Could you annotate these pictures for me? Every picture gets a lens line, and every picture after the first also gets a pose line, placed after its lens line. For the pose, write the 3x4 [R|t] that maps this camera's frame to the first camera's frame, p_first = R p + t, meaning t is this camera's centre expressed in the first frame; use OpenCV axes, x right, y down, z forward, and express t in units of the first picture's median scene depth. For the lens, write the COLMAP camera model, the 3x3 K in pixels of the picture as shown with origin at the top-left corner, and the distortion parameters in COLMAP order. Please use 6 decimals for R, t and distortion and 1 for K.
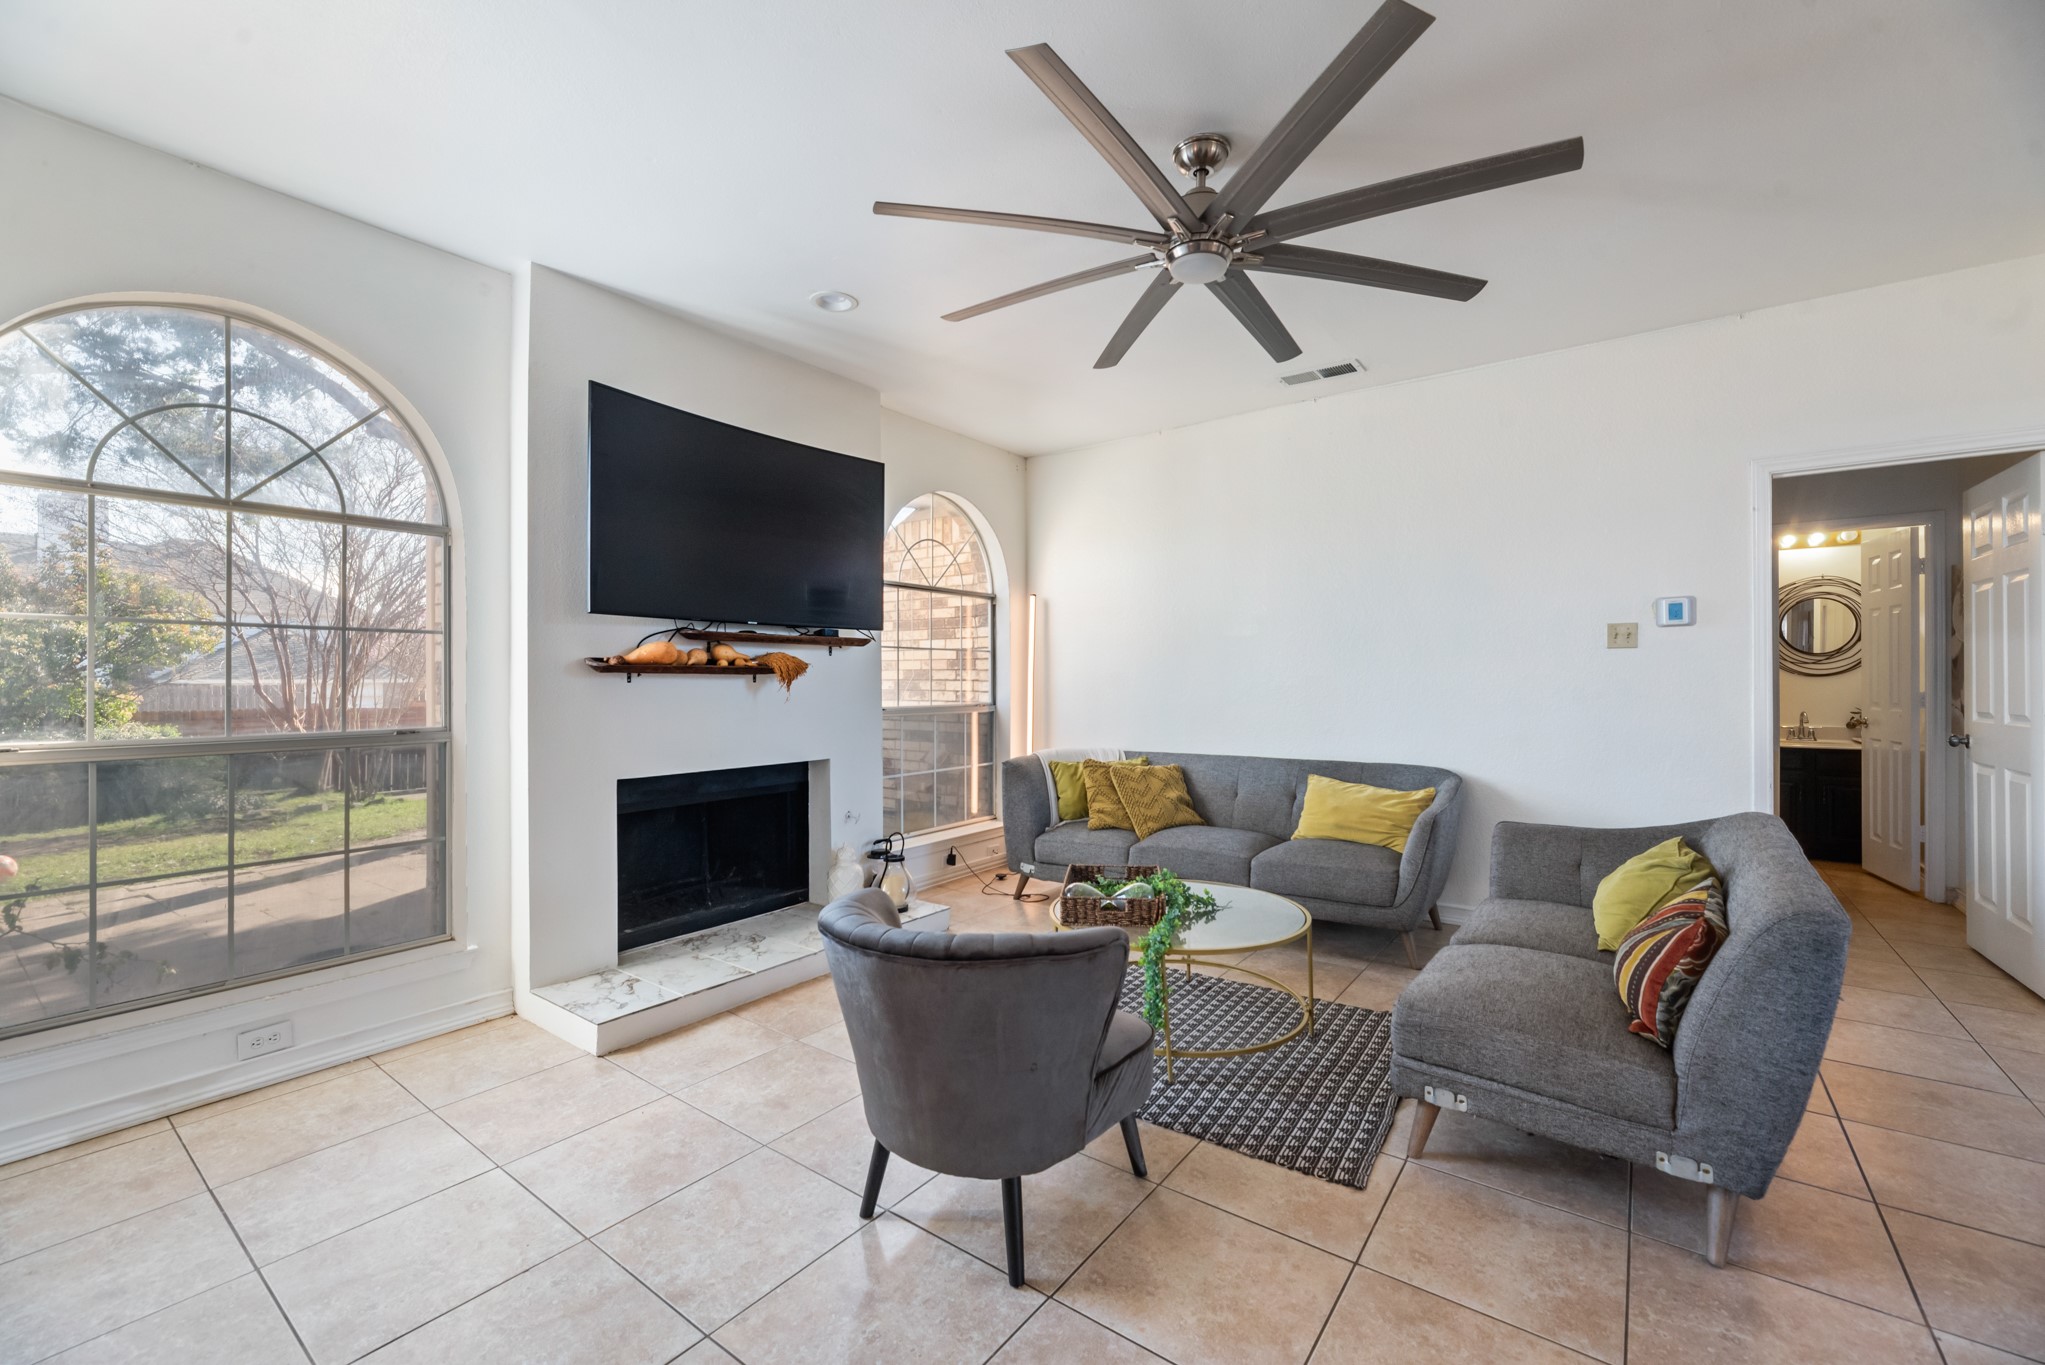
lens RADIAL K [[836.8, 0, 1029.6], [0, 836.8, 678.0], [0, 0, 1]] dist [-0.002916, 0.001049]
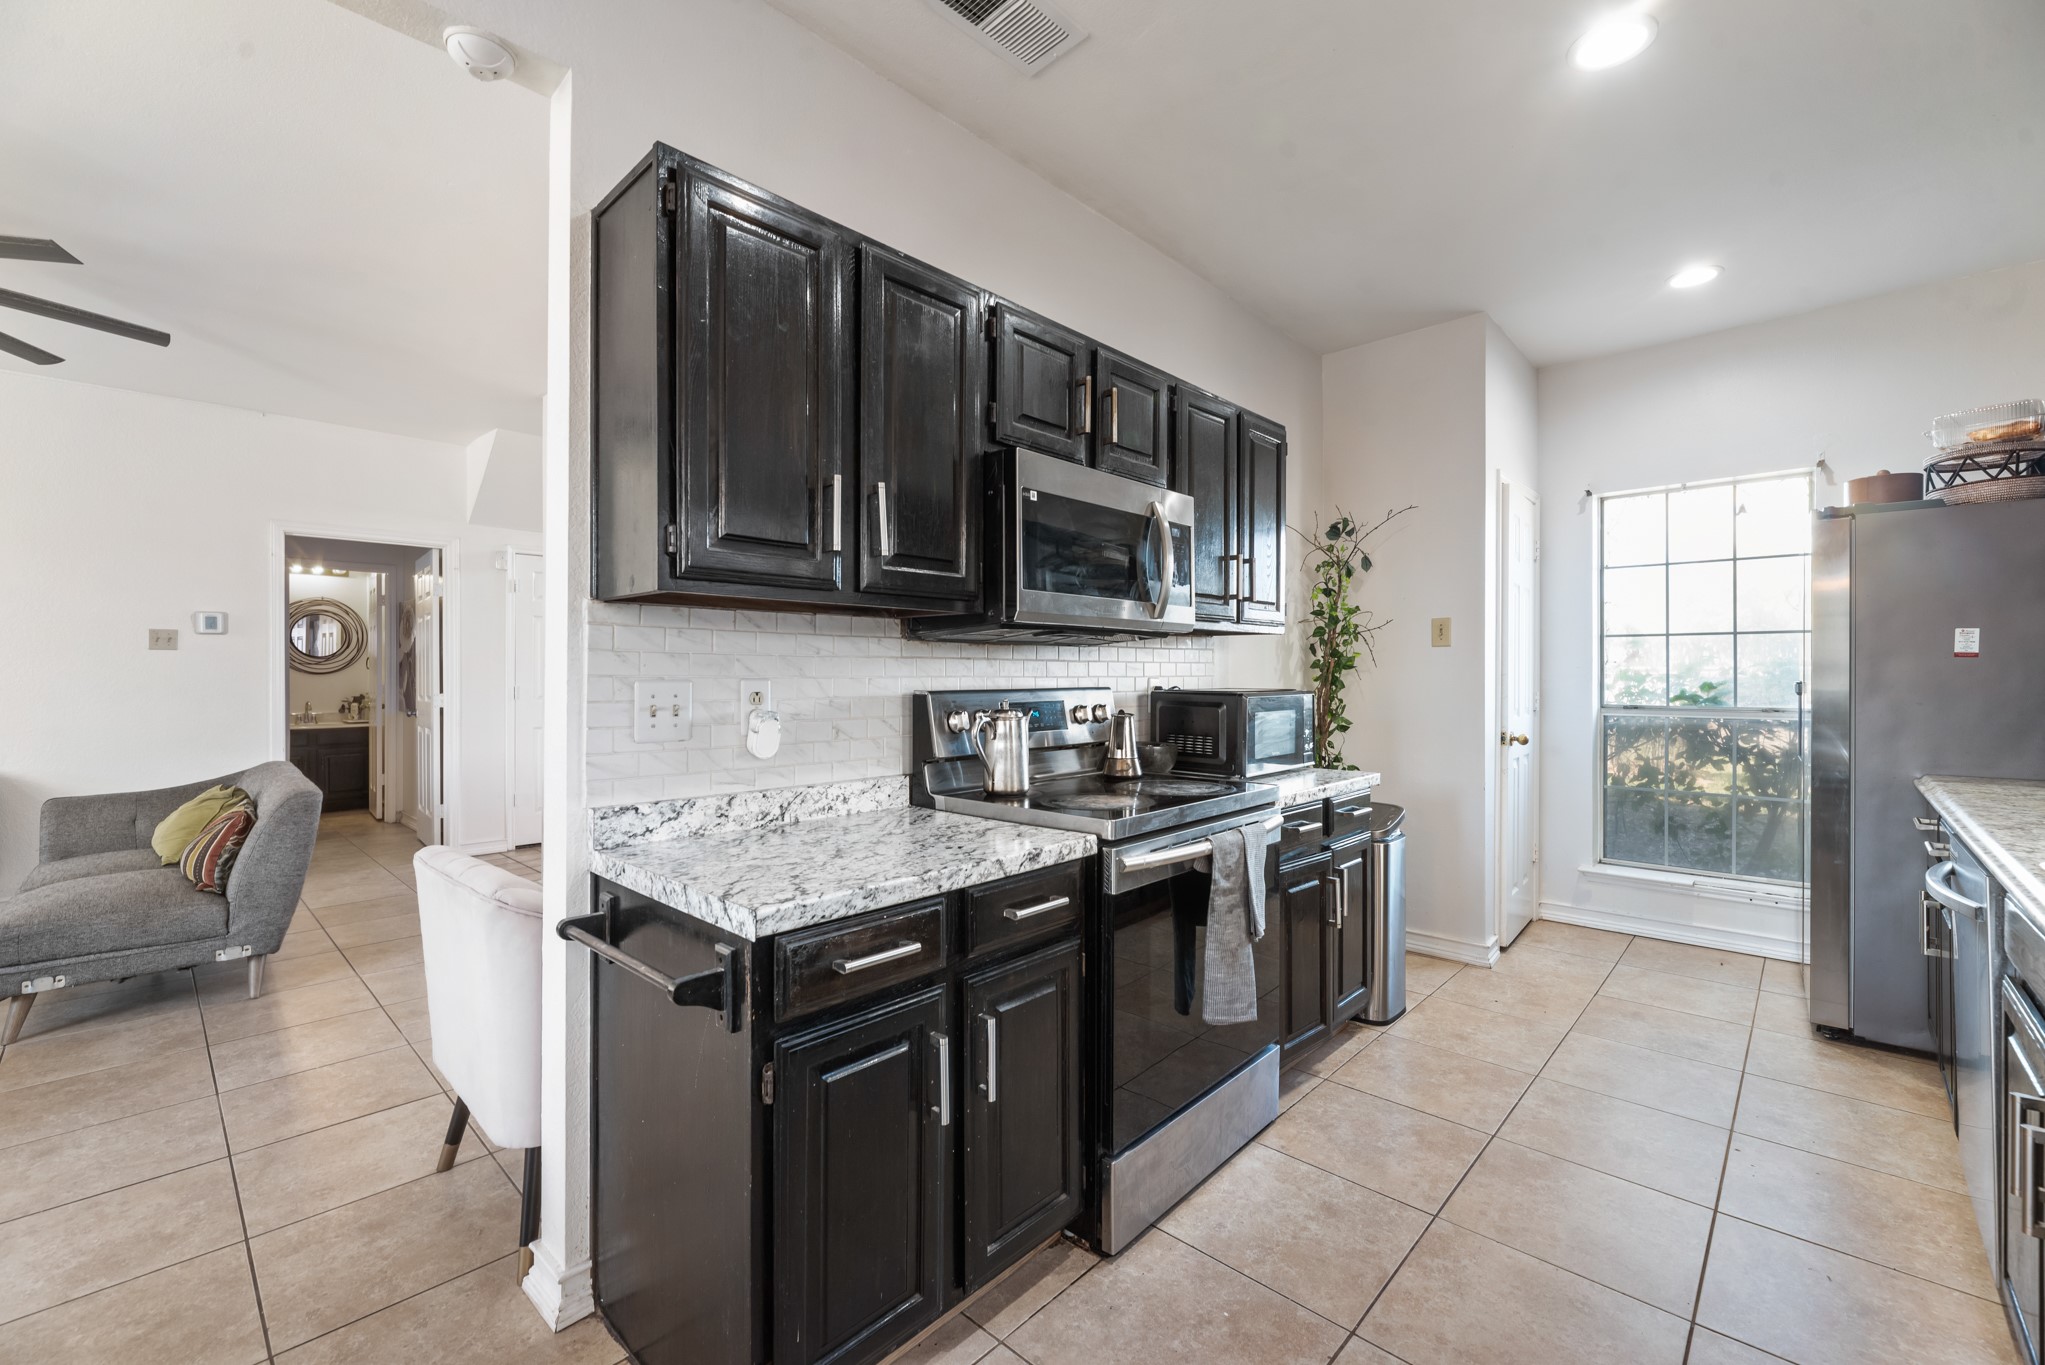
lens RADIAL K [[850.0, 0, 1019.7], [0, 850.0, 678.3], [0, 0, 1]] dist [-0.003530, -0.000449]
pose [[0.129561, 0.003136, 0.991567, -0.556400], [-0.000296, 0.999995, -0.003124, 0.014951], [-0.991571, 0.000111, 0.129561, -0.627615]]
